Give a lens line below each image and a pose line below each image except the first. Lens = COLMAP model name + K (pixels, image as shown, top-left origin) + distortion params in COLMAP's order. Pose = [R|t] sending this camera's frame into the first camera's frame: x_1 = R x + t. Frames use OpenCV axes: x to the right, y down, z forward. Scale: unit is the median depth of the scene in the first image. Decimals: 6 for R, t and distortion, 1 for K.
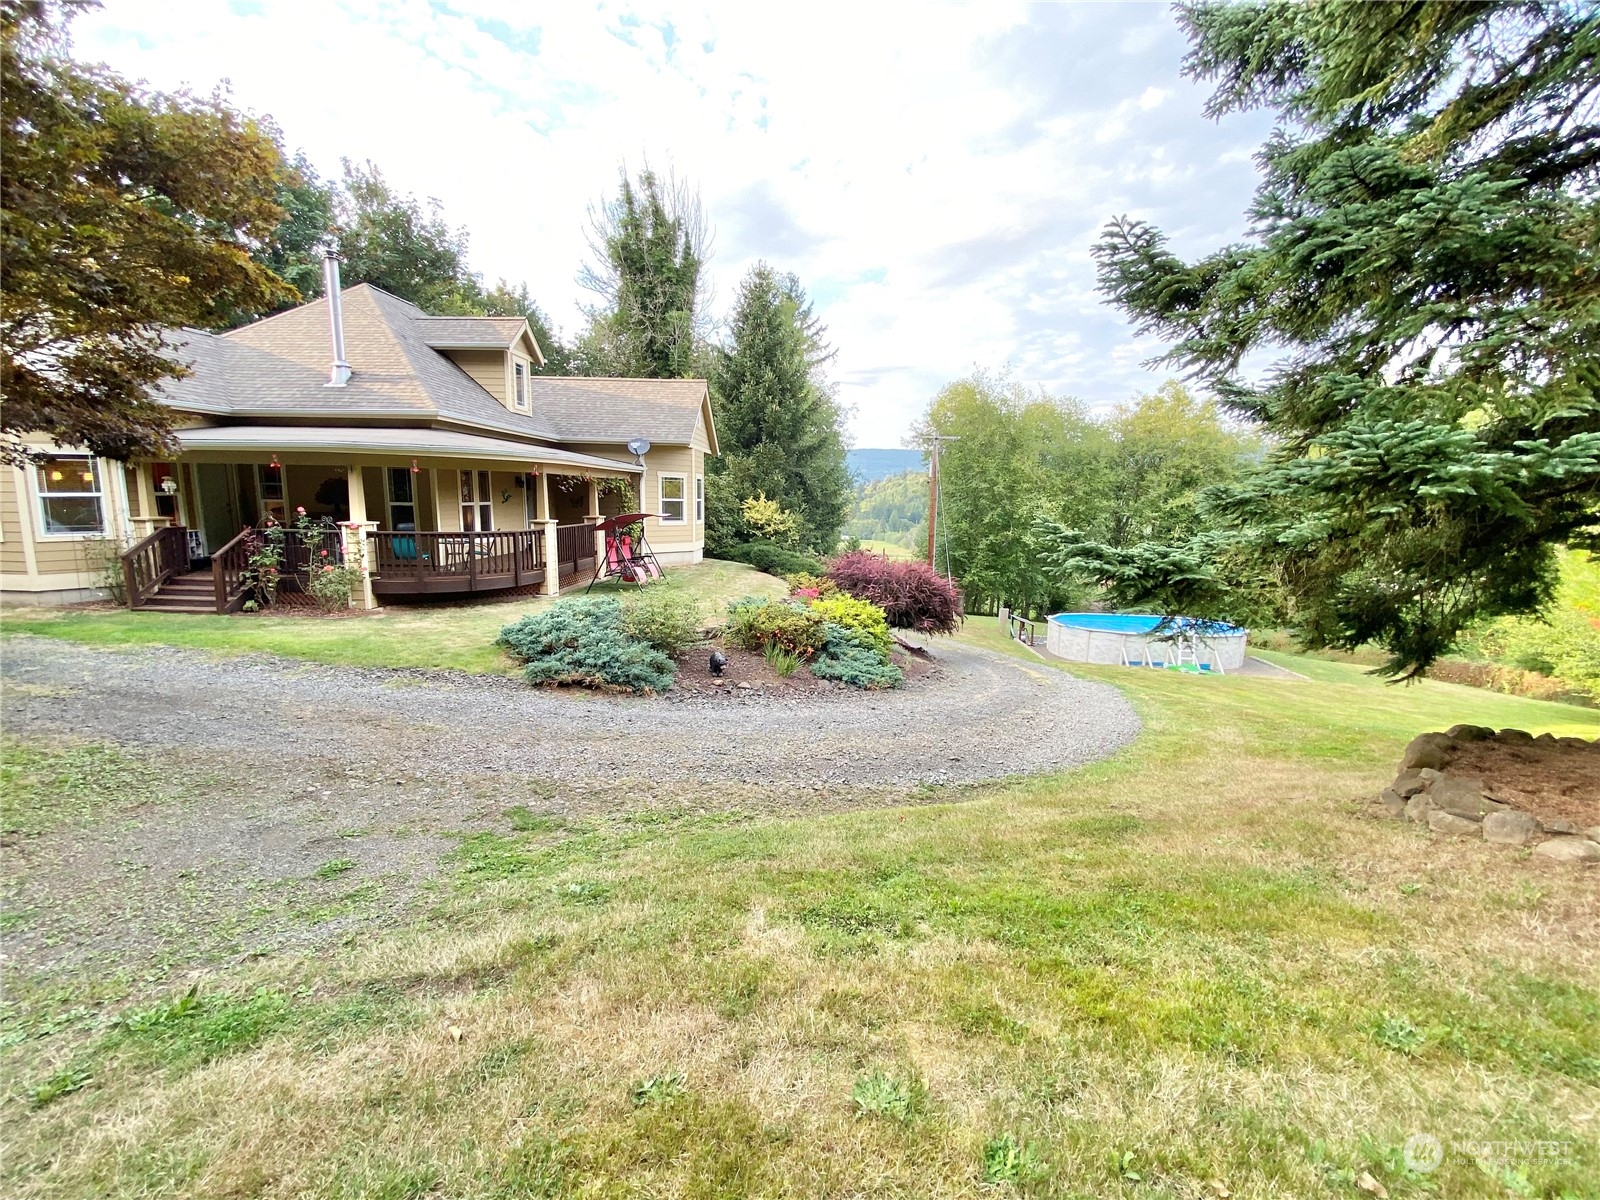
lens RADIAL K [[645.6, 0, 800.0], [0, 645.6, 600.0], [0, 0, 1]] dist [0.011027, -0.017511]
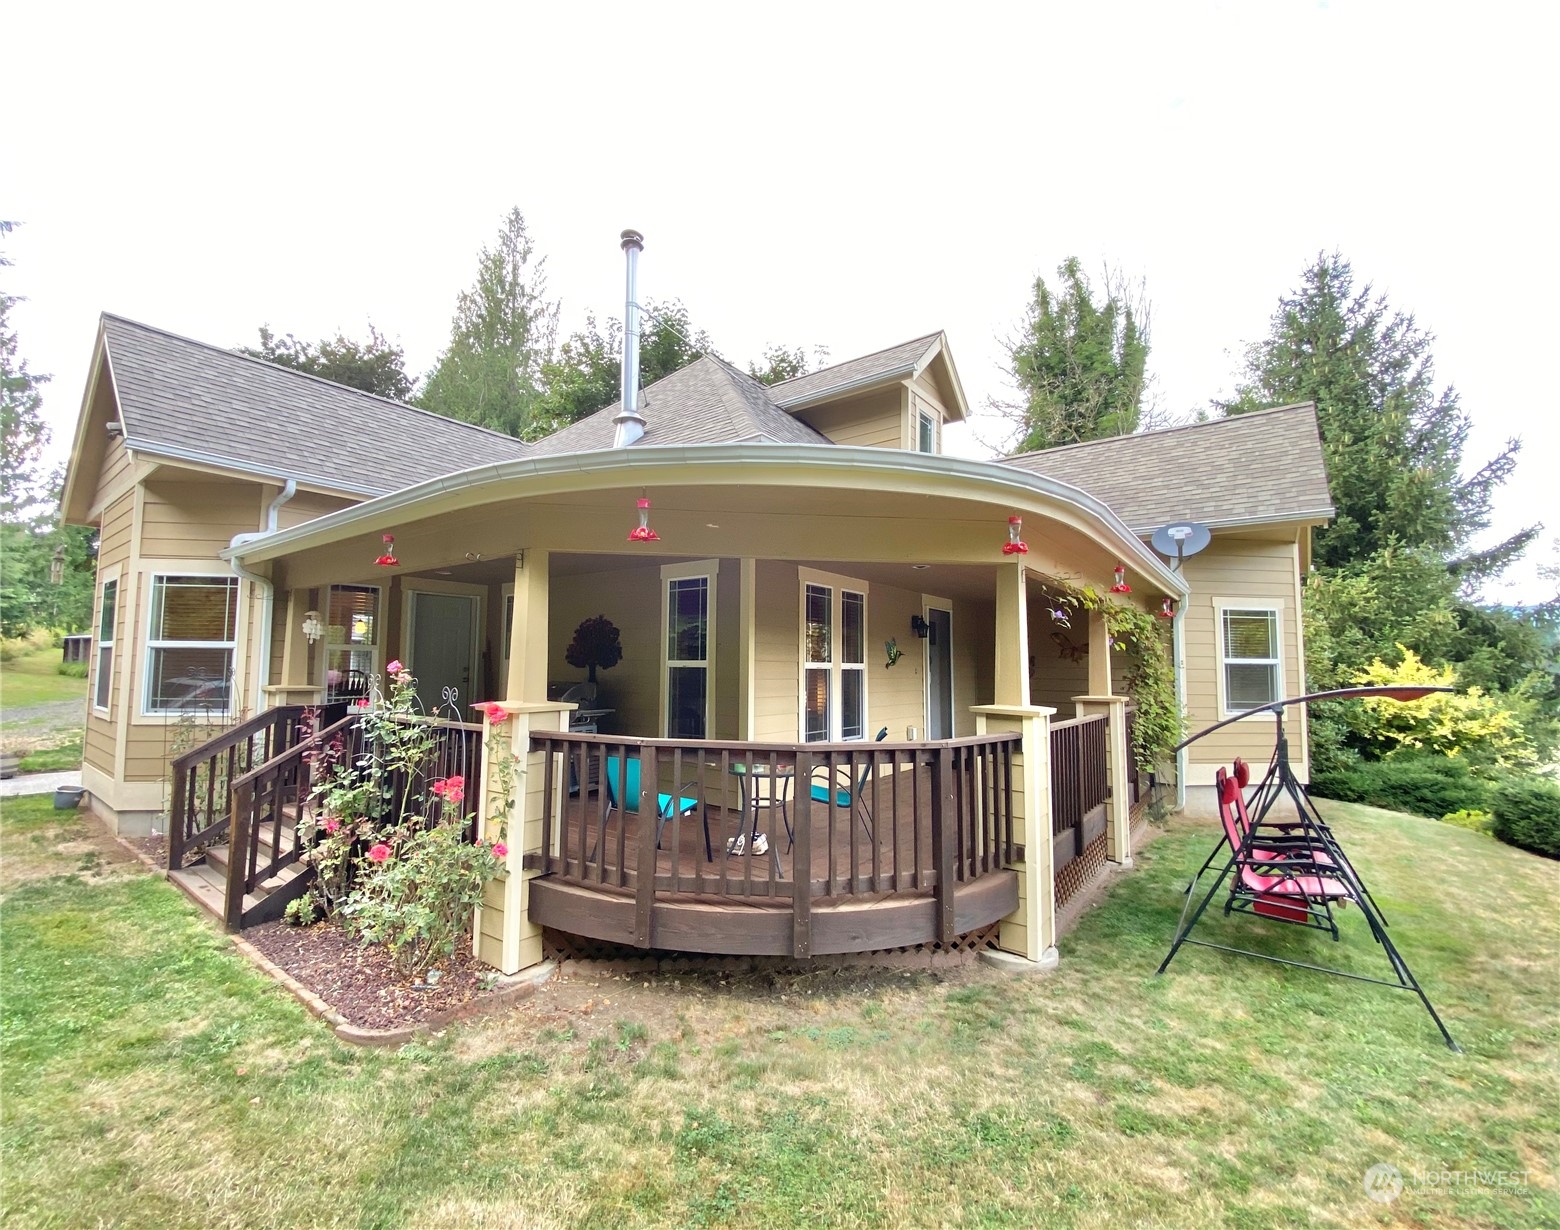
lens RADIAL K [[659.7, 0, 780.0], [0, 659.7, 615.0], [0, 0, 1]] dist [-0.045436, -0.000152]
pose [[0.842926, -0.059401, -0.534741, -0.297838], [-0.081804, 0.968182, -0.236499, -0.076139], [0.531775, 0.243095, 0.811246, 0.621486]]
